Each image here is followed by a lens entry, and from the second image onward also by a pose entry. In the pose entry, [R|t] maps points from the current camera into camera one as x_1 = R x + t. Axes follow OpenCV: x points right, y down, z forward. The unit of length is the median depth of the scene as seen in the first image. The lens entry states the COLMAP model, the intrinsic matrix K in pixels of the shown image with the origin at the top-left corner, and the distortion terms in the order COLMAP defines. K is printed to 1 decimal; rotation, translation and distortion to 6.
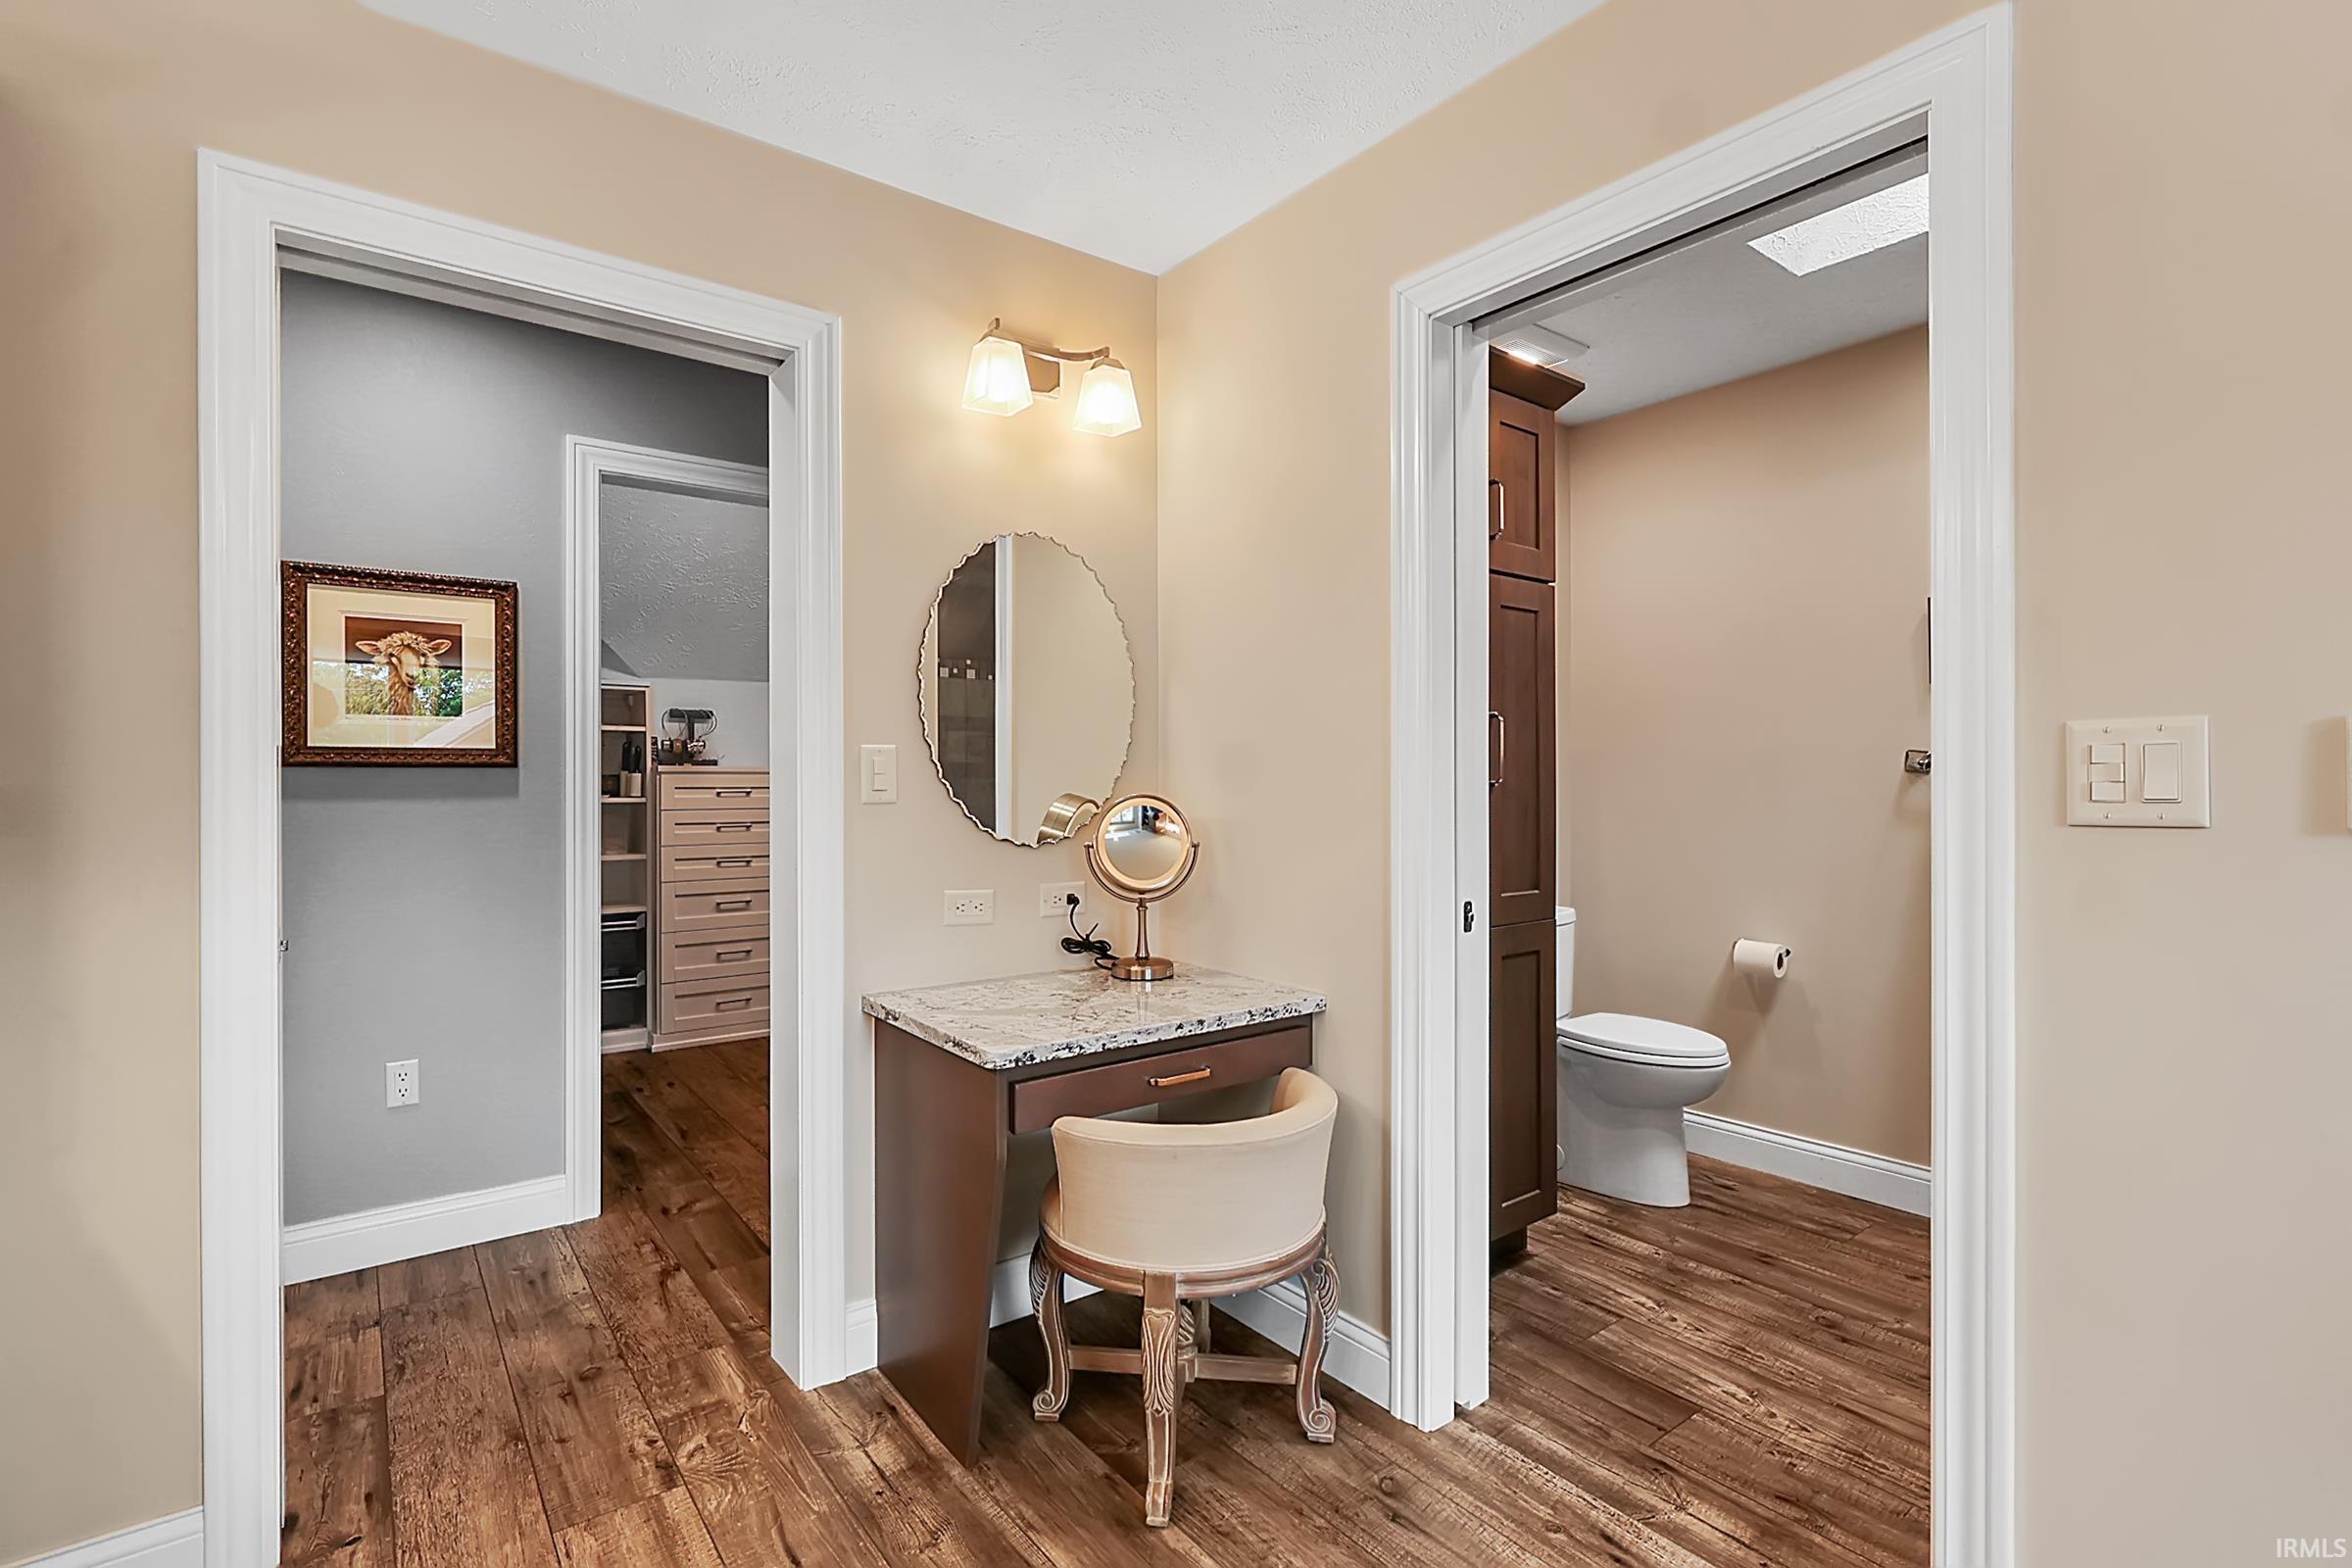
lens RADIAL K [[1082.9, 0, 1173.3], [0, 1082.9, 781.0], [0, 0, 1]] dist [-0.004792, 0.000776]
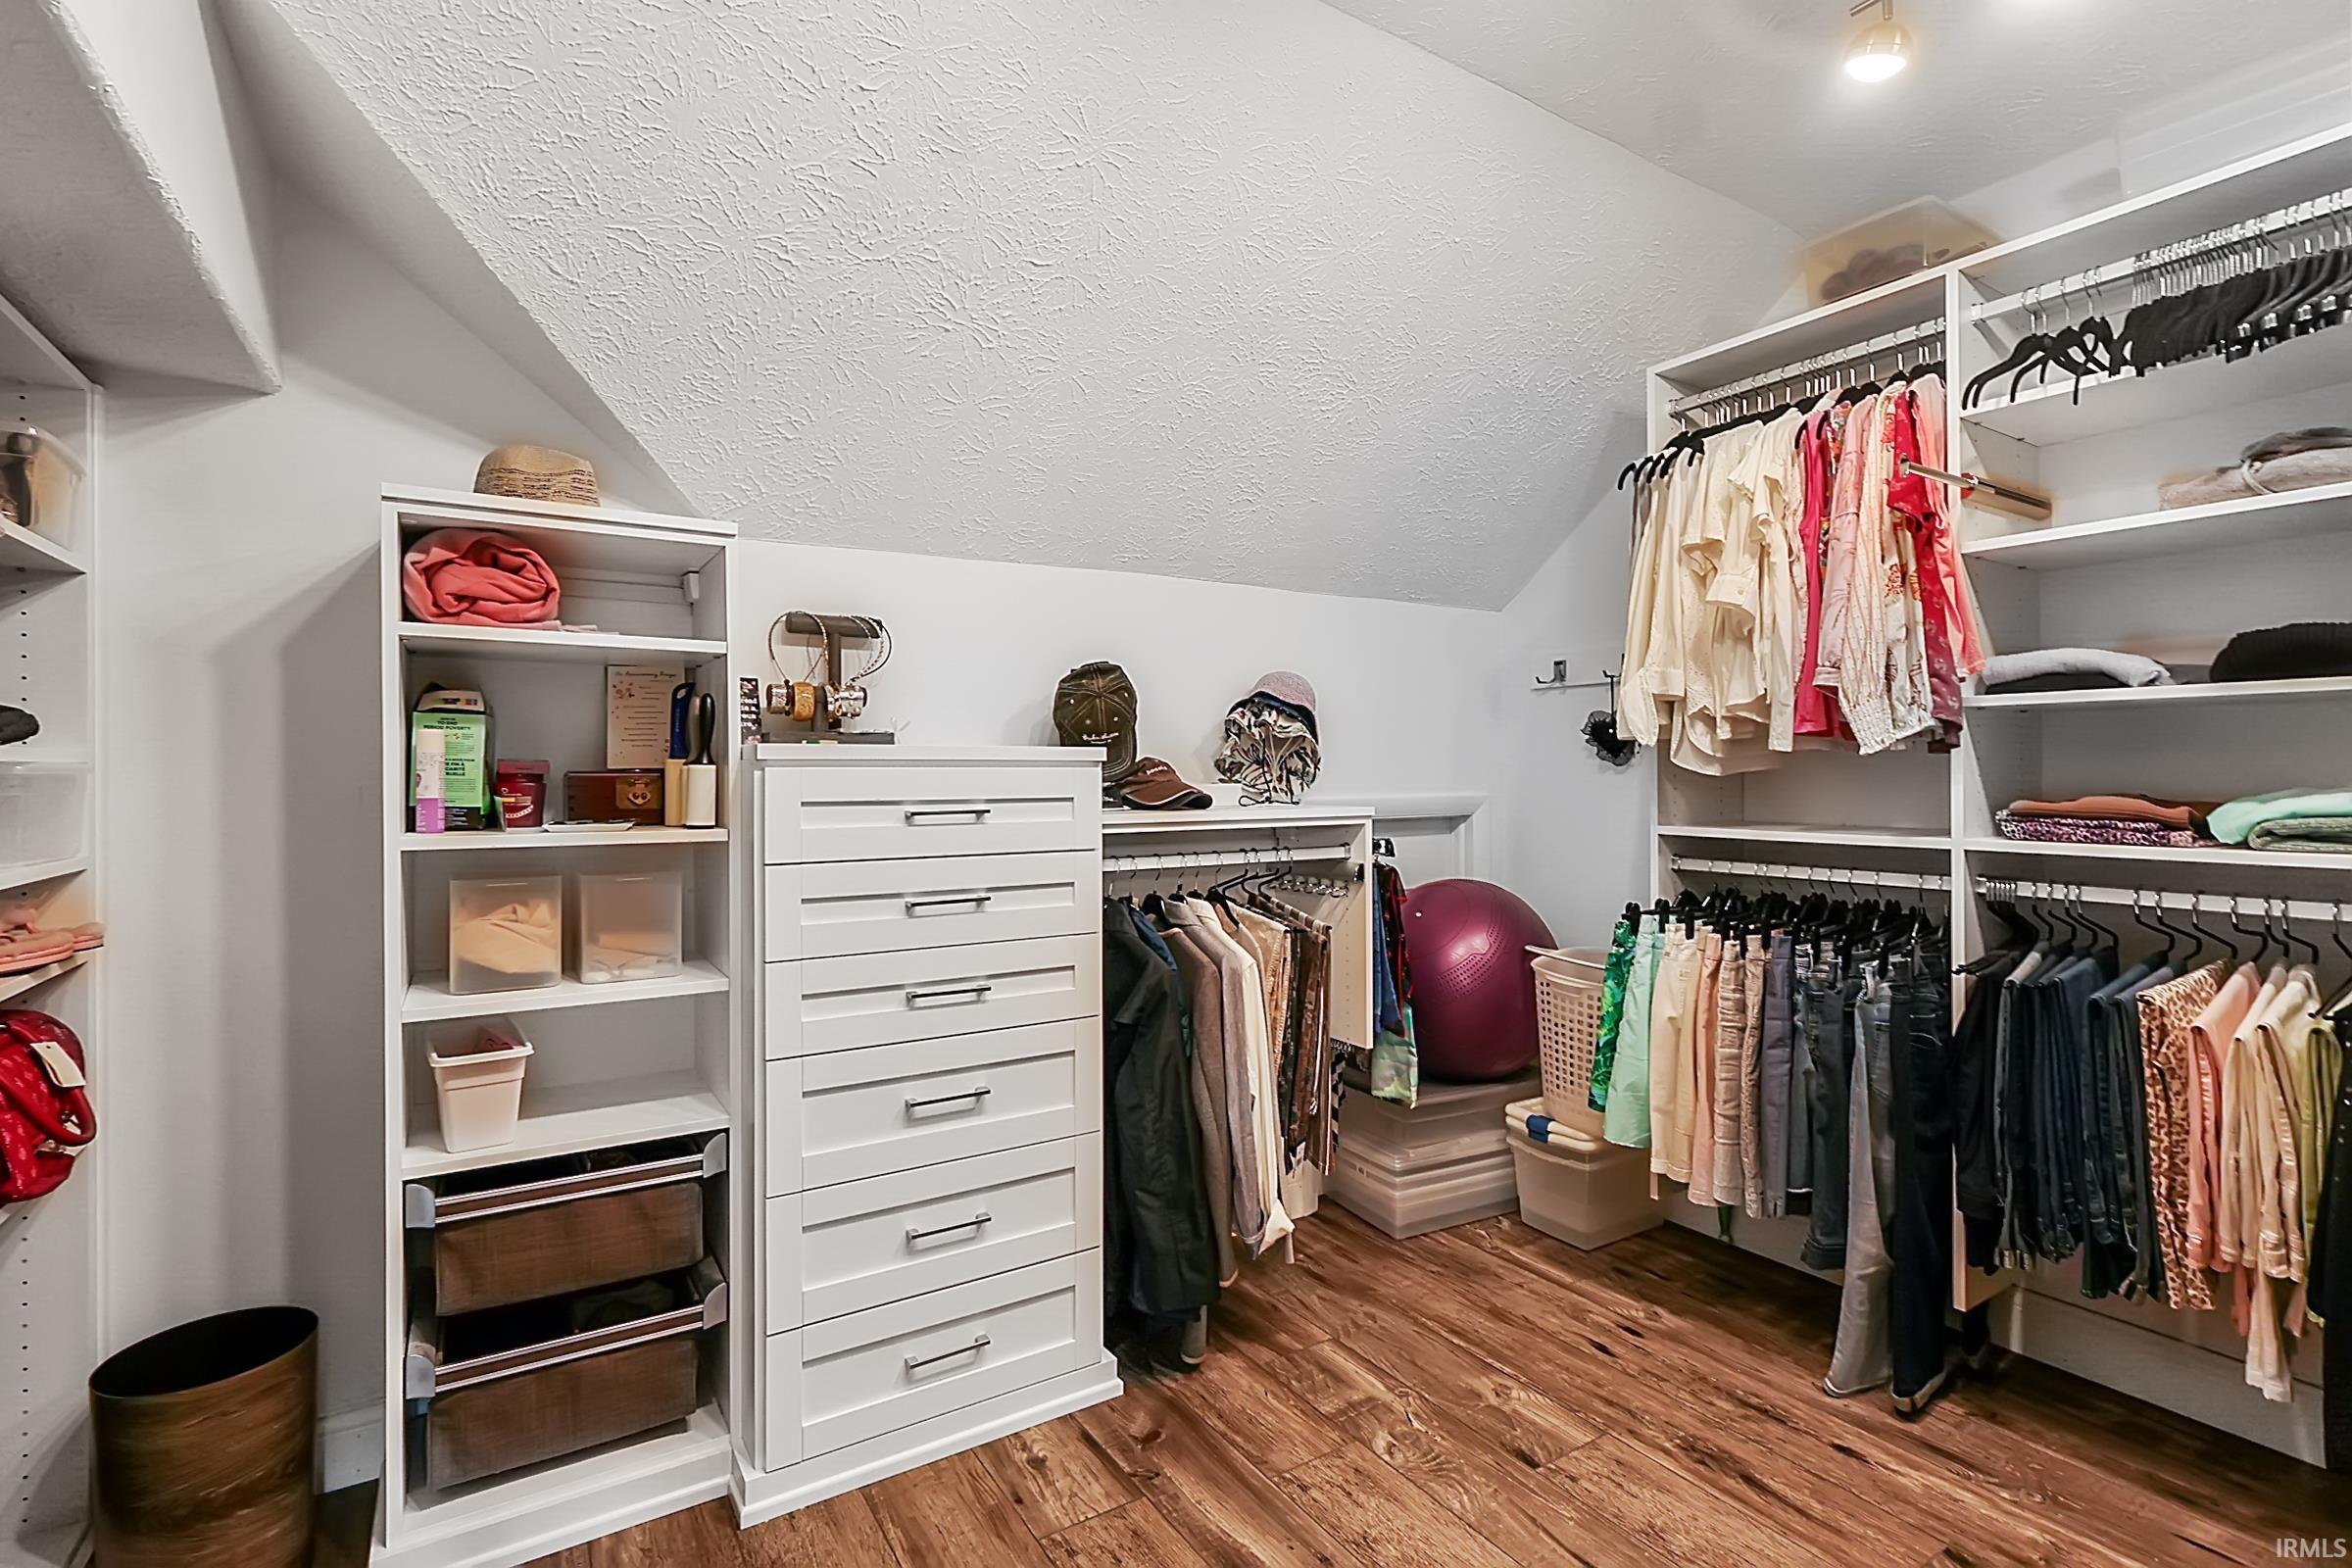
lens RADIAL K [[1091.7, 0, 1169.0], [0, 1091.7, 772.6], [0, 0, 1]] dist [-0.003436, 0.000292]
pose [[0.995366, -0.002116, -0.096133, -0.292940], [0.002434, 0.999992, 0.003196, -0.005328], [0.096125, -0.003416, 0.995363, 0.626591]]
